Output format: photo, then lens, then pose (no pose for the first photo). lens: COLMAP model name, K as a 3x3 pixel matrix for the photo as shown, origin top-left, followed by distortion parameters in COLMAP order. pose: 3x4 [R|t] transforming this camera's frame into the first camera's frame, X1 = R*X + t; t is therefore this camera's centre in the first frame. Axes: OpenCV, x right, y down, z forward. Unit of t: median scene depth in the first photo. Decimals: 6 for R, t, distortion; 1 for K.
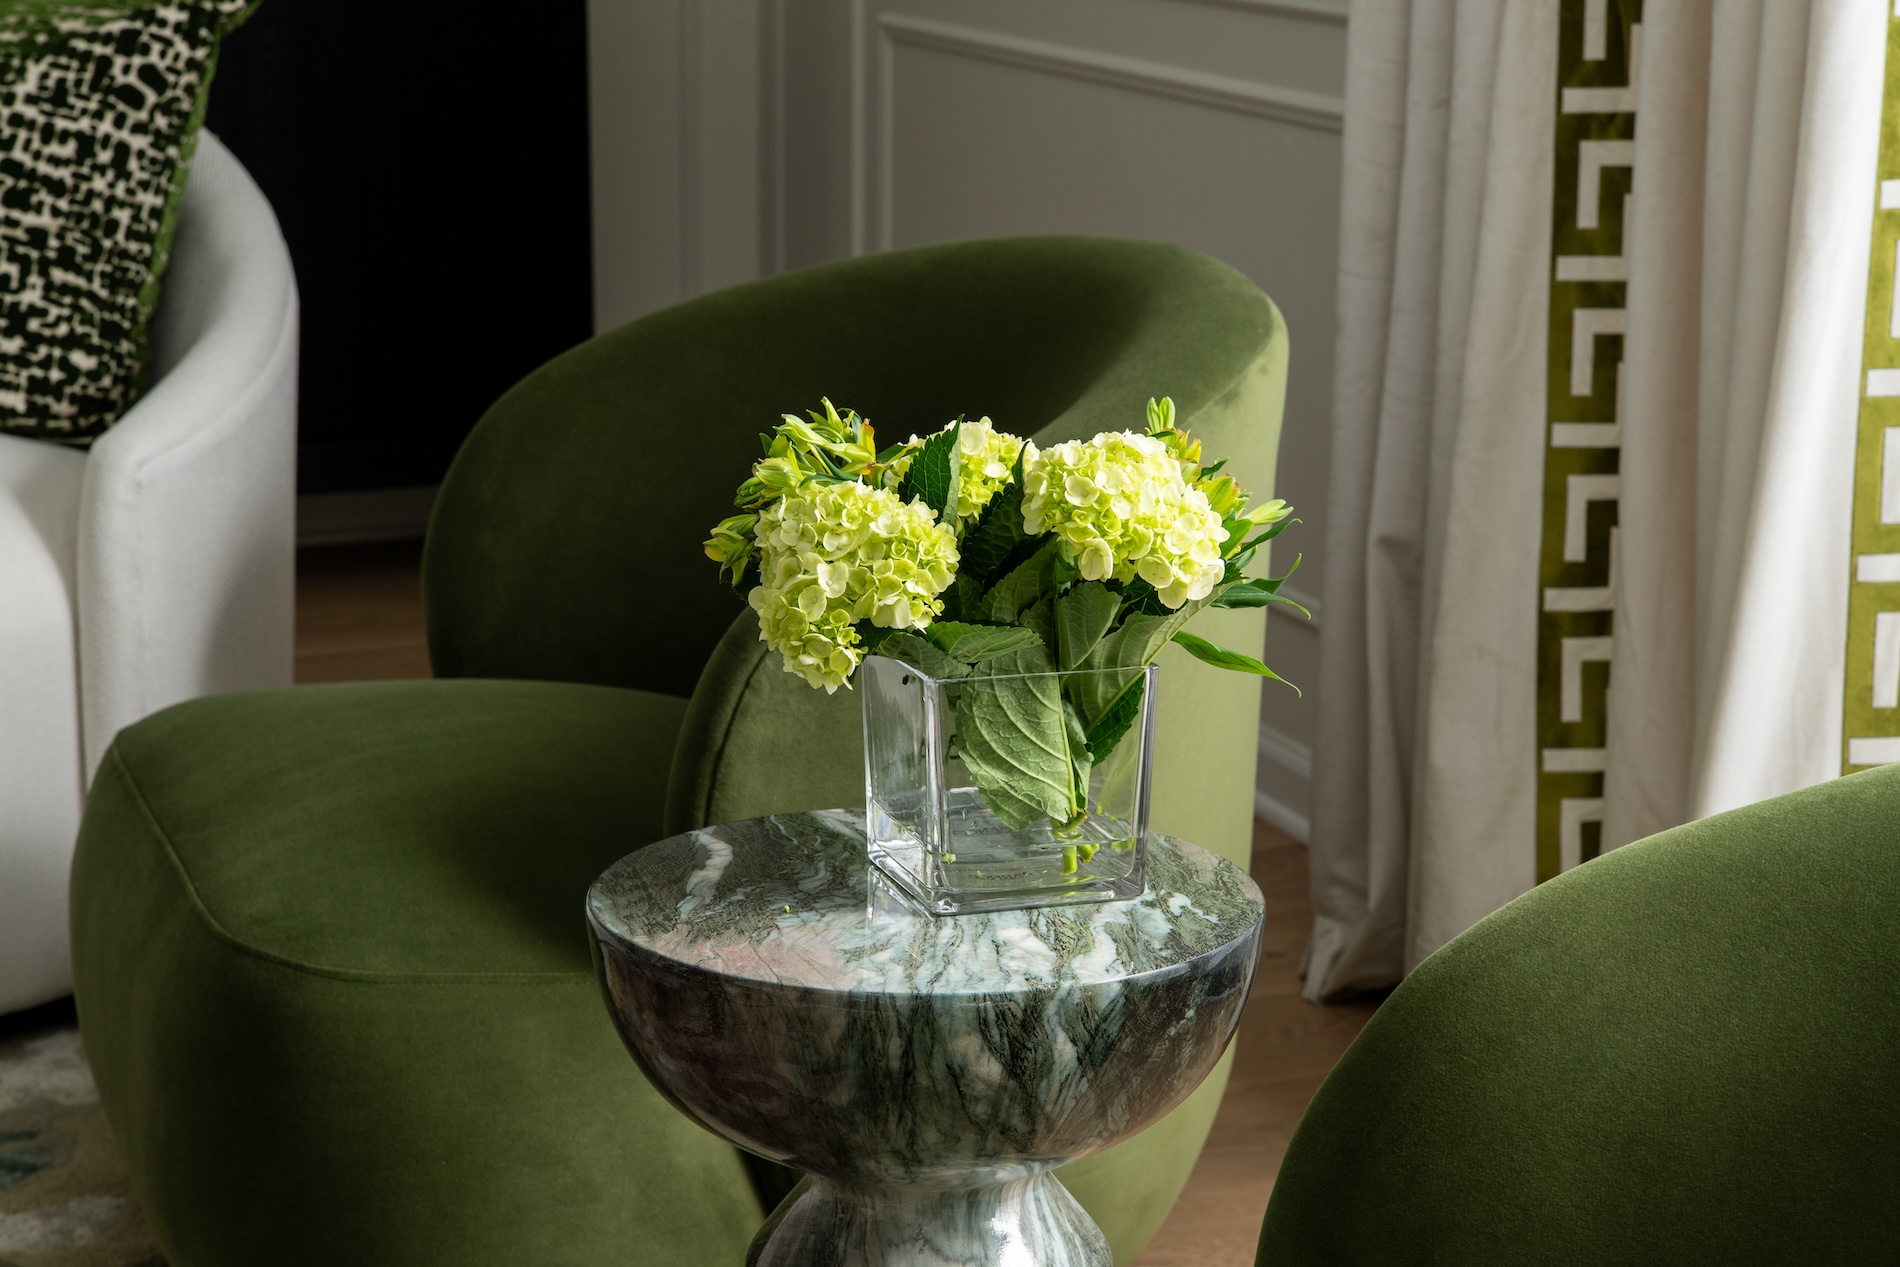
lens RADIAL K [[3792.9, 0, 950.0], [0, 3792.9, 633.5], [0, 0, 1]] dist [0.017472, 0.208960]
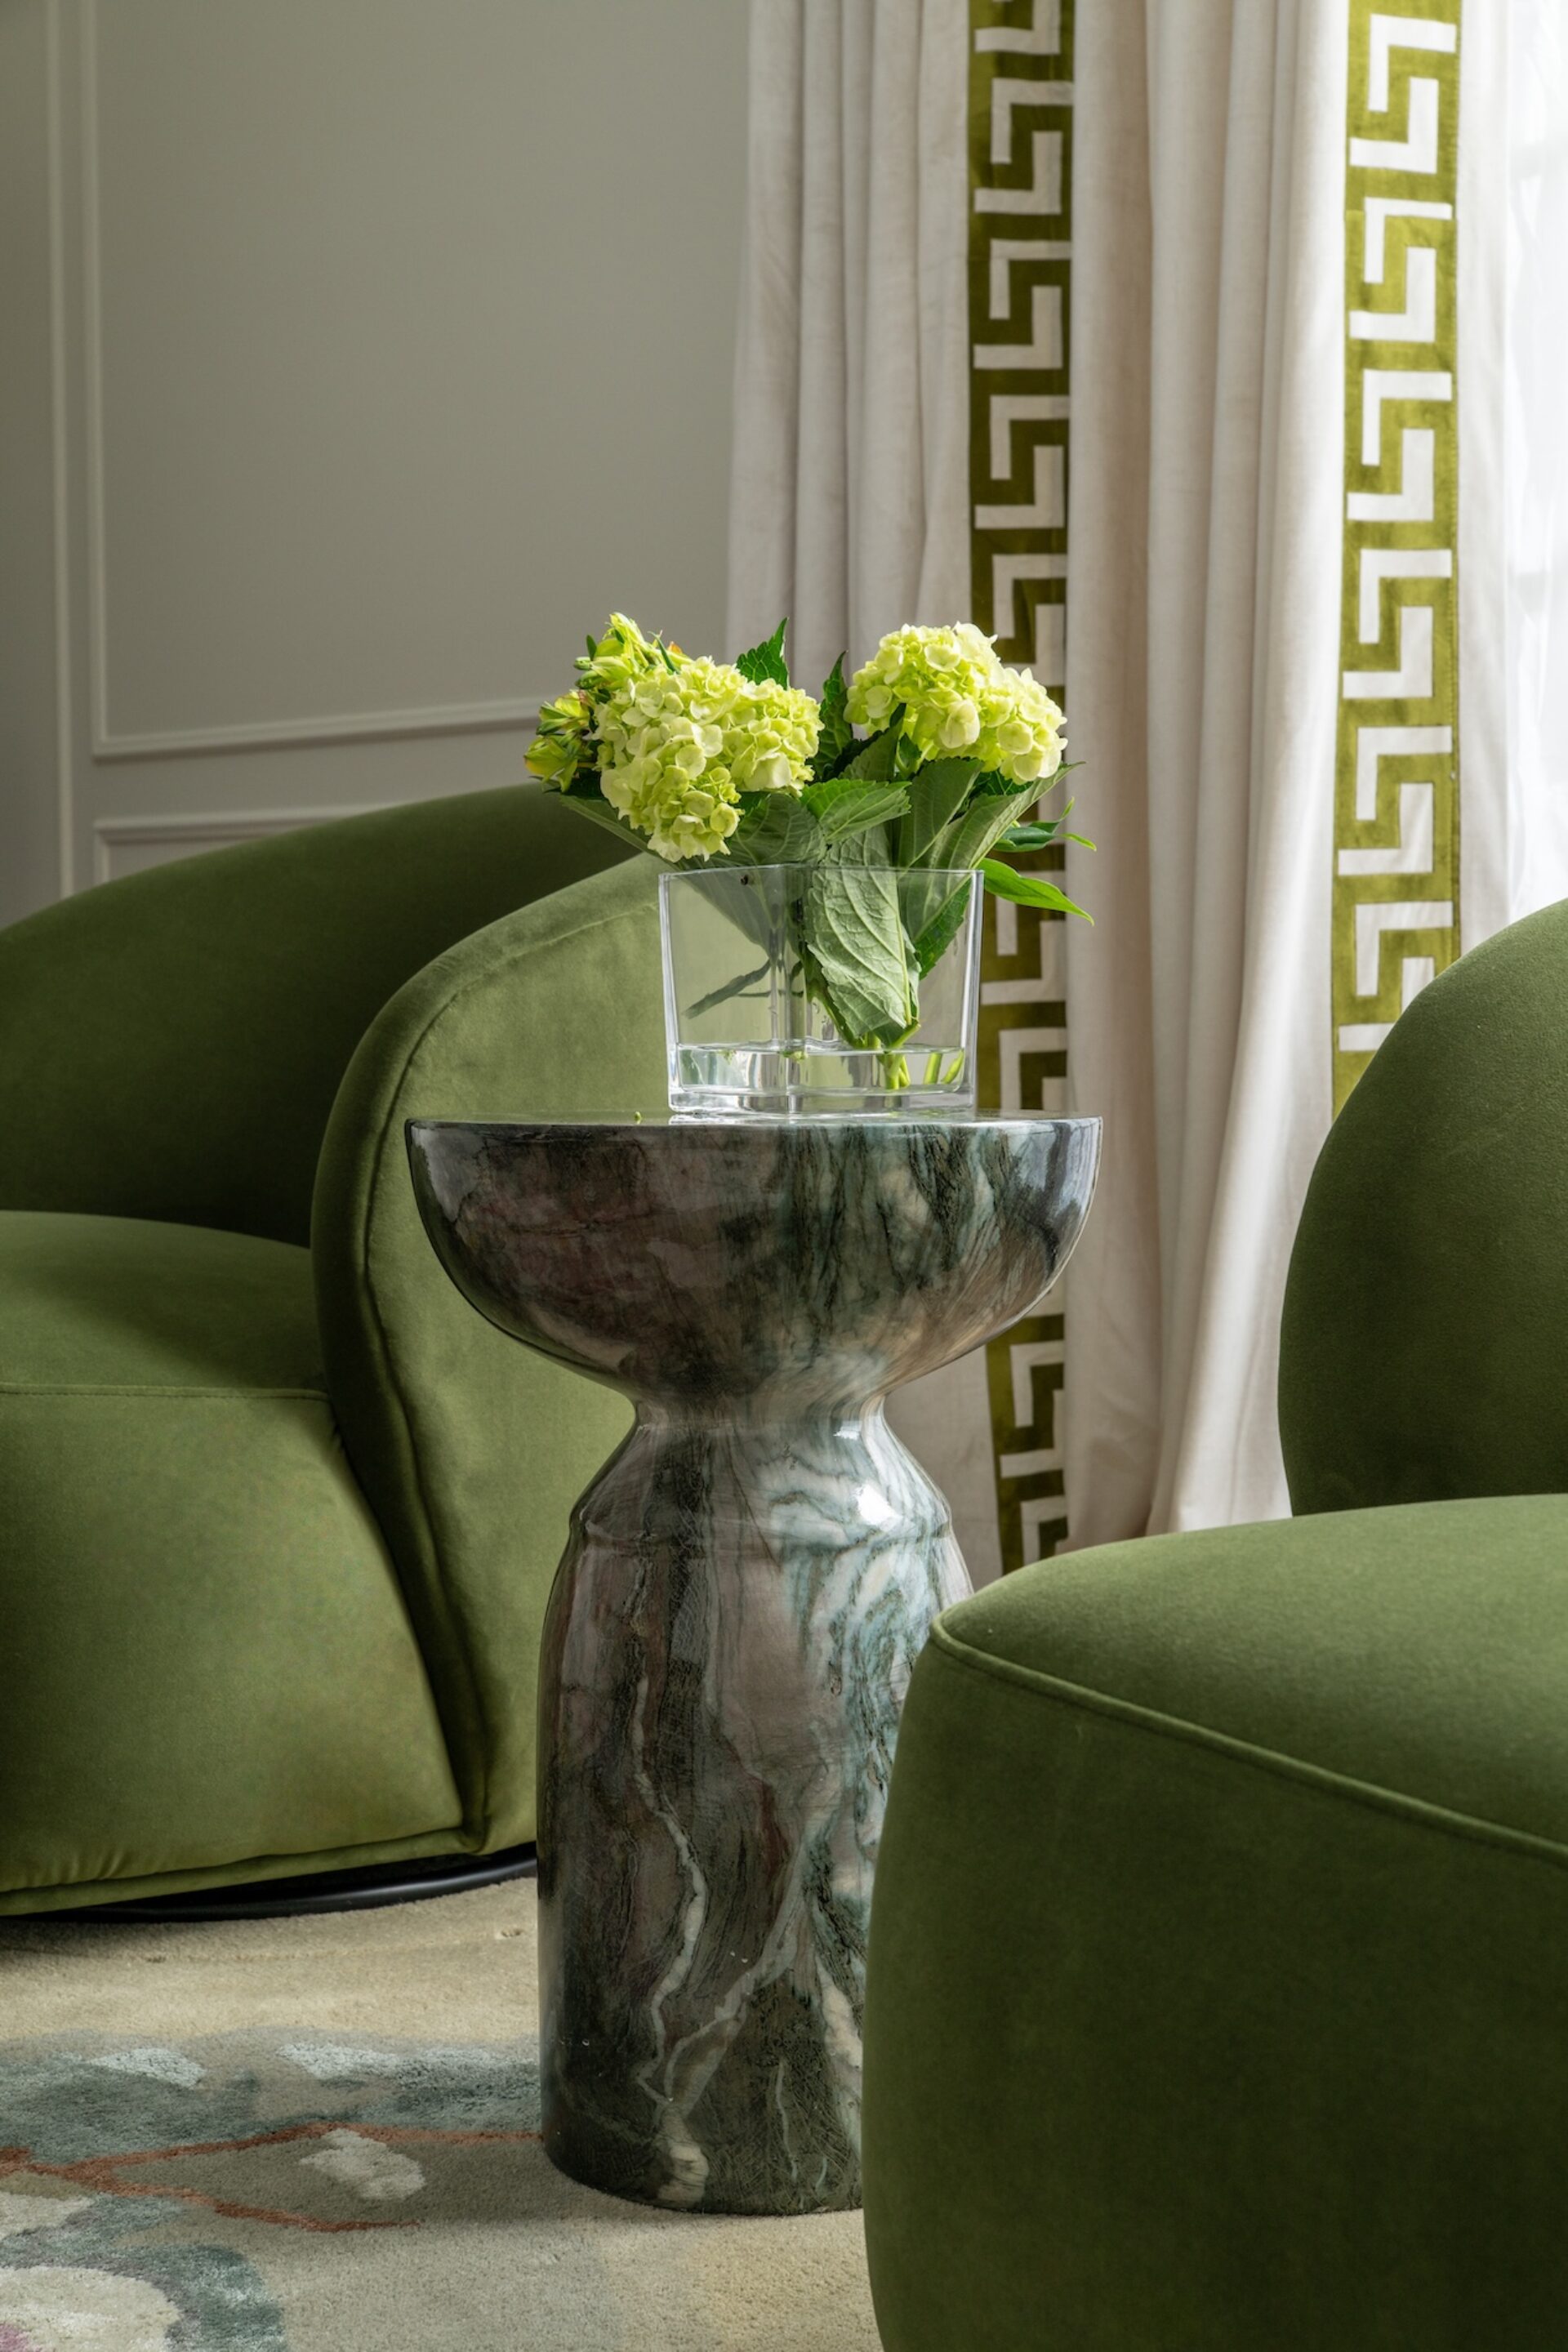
lens RADIAL K [[3596.5, 0, 784.0], [0, 3596.5, 1176.0], [0, 0, 1]] dist [0.020915, 0.013801]
pose [[0.960910, -0.021677, 0.276011, -0.271326], [0.069251, 0.984058, -0.163808, 0.250678], [-0.268060, 0.176519, 0.947093, 0.134135]]
